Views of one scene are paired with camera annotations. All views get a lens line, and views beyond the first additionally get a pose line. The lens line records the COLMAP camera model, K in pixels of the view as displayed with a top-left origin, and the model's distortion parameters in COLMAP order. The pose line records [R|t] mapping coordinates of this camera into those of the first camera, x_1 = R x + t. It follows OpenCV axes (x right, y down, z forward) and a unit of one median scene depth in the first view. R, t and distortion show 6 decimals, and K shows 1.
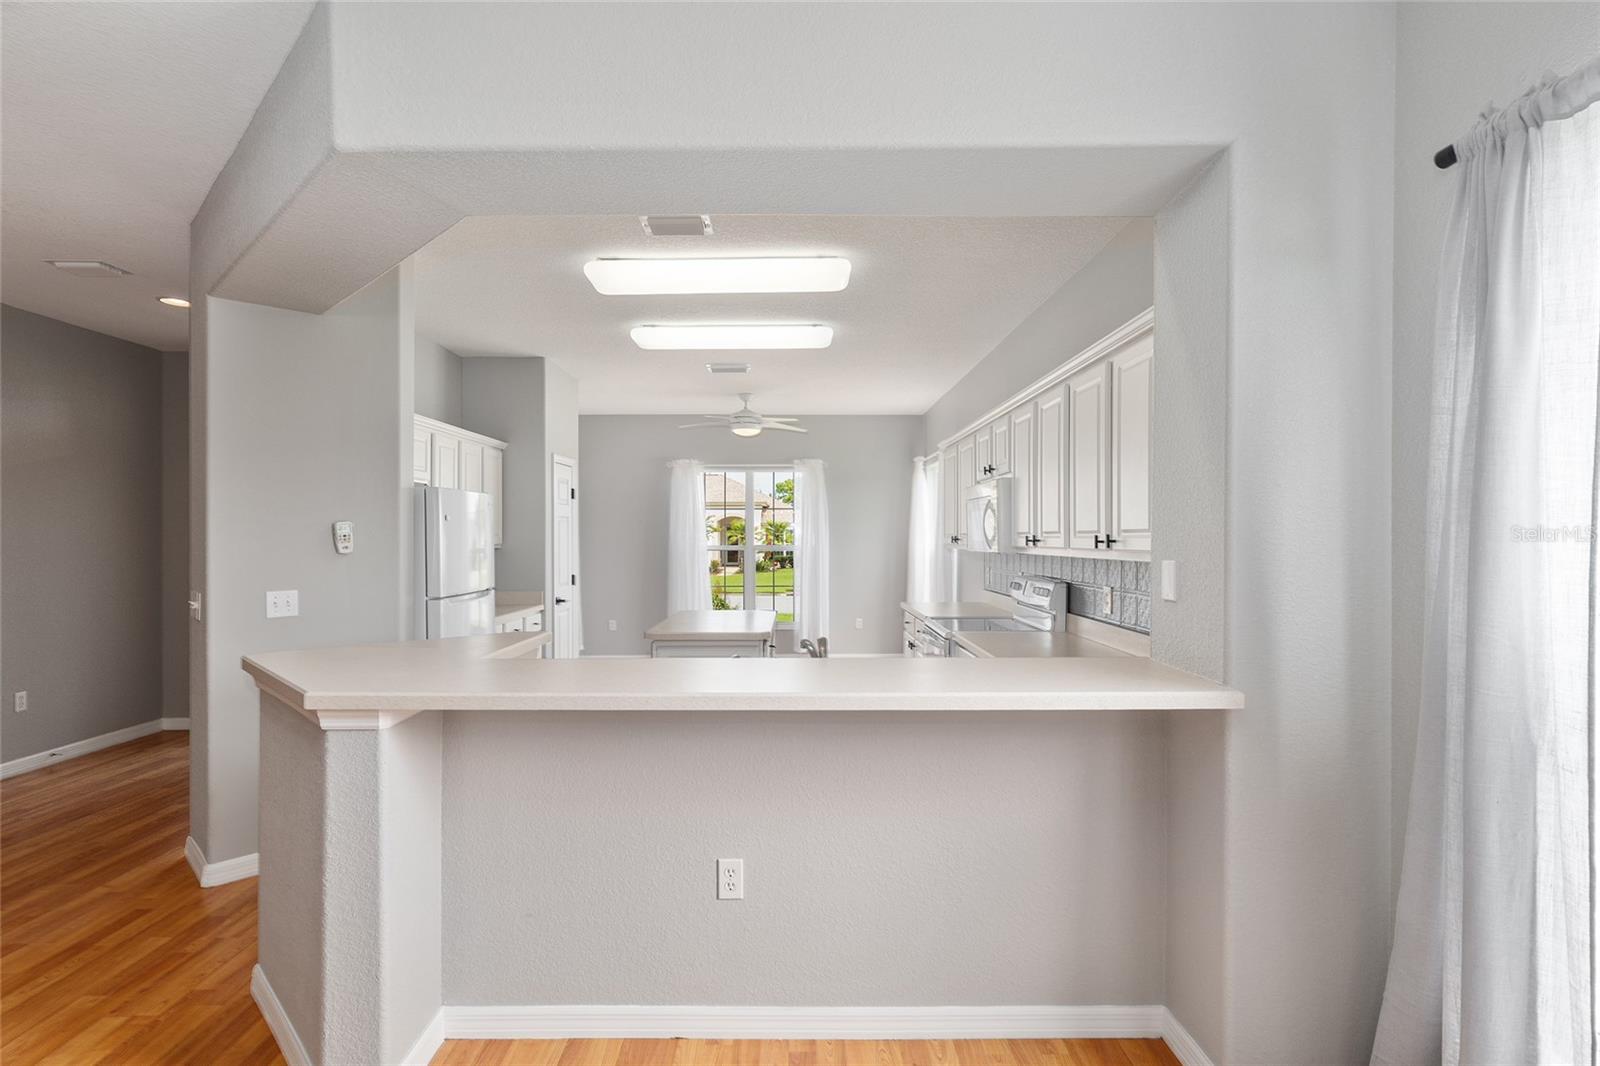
lens RADIAL K [[745.6, 0, 800.0], [0, 745.6, 533.0], [0, 0, 1]] dist [-0.001832, -0.000335]
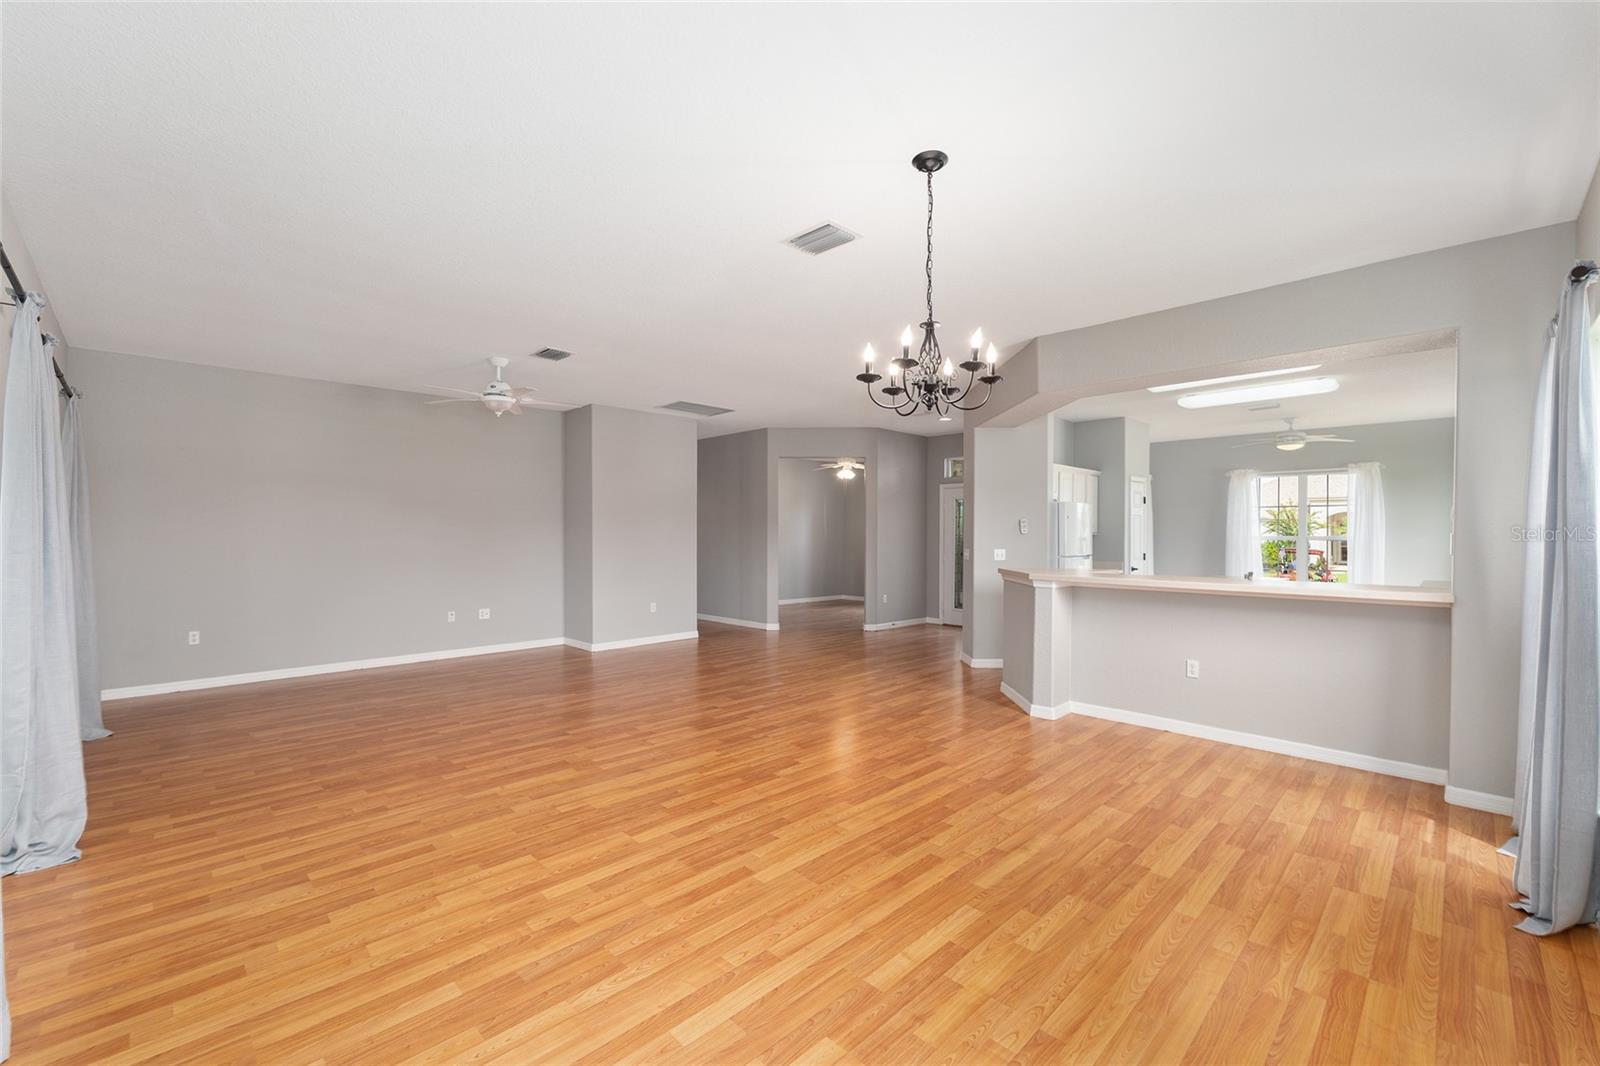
lens RADIAL K [[668.6, 0, 803.3], [0, 668.6, 538.4], [0, 0, 1]] dist [0.000957, 0.000069]
pose [[0.698026, 0.009575, -0.716009, 0.206792], [-0.000946, 0.999922, 0.012450, 0.010300], [0.716072, -0.008014, 0.697980, -0.499974]]
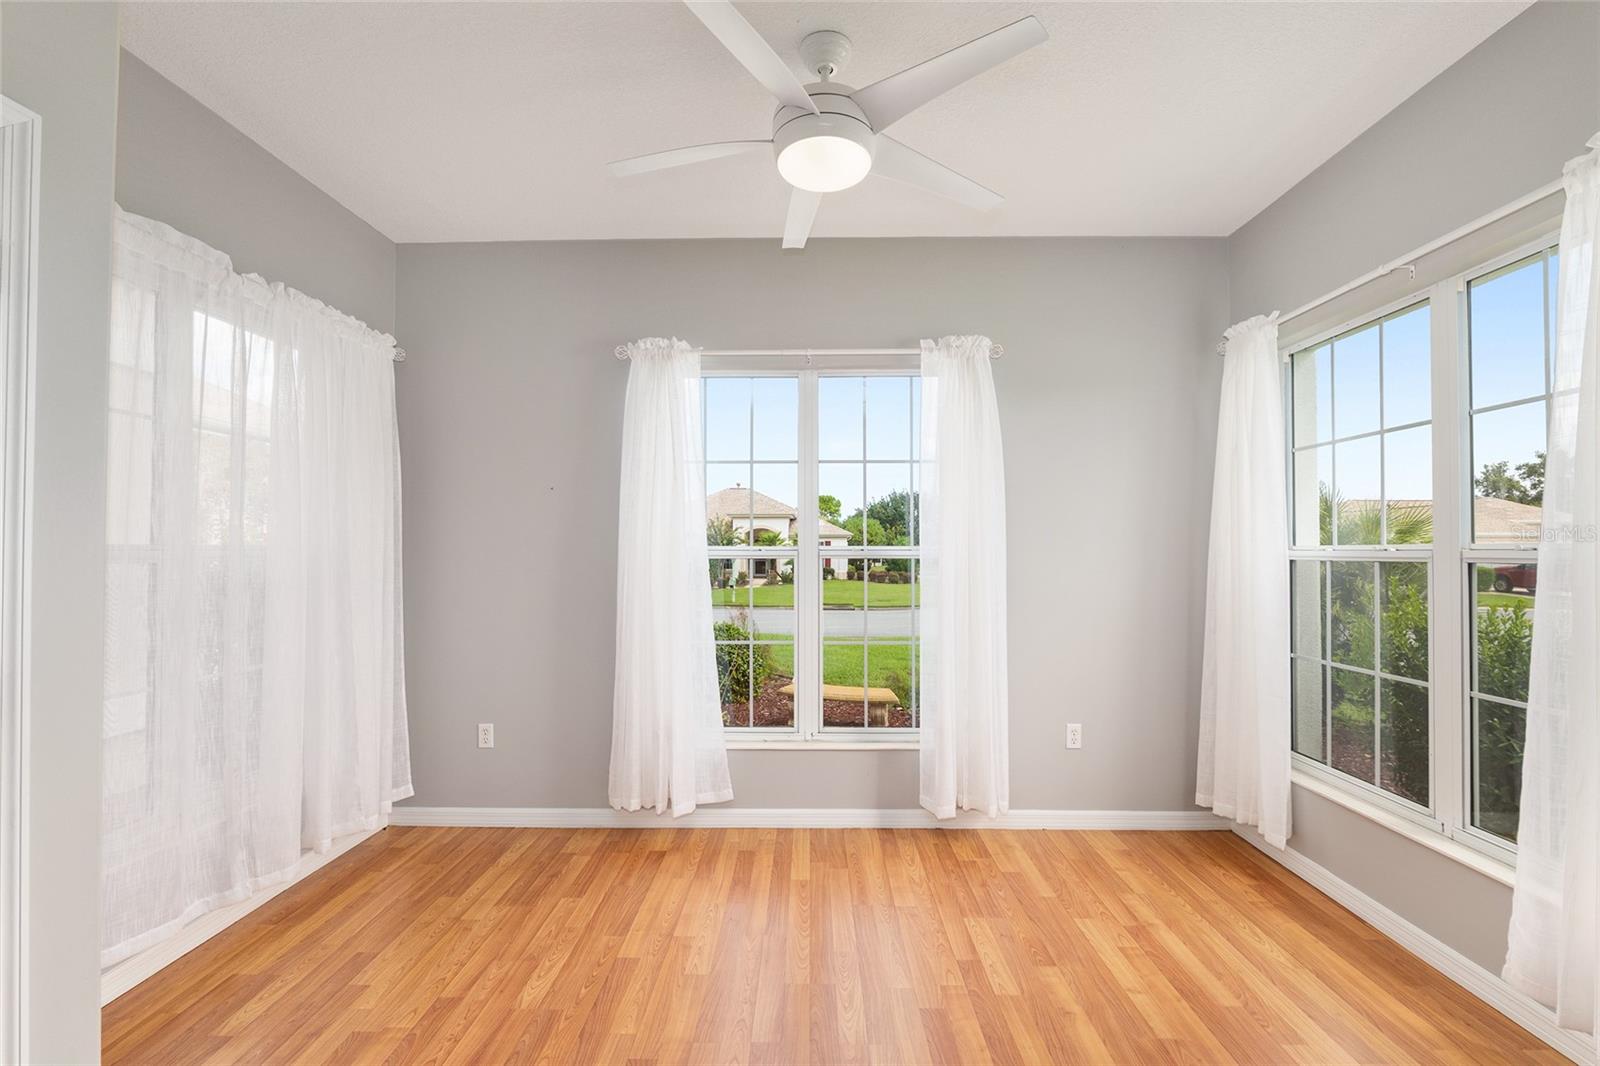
lens RADIAL K [[668.6, 0, 803.3], [0, 668.6, 538.4], [0, 0, 1]] dist [0.000957, 0.000069]
pose [[0.999681, 0.003289, -0.025027, -0.087619], [-0.003485, 0.999963, -0.007805, 0.020657], [0.025001, 0.007889, 0.999656, 0.870485]]
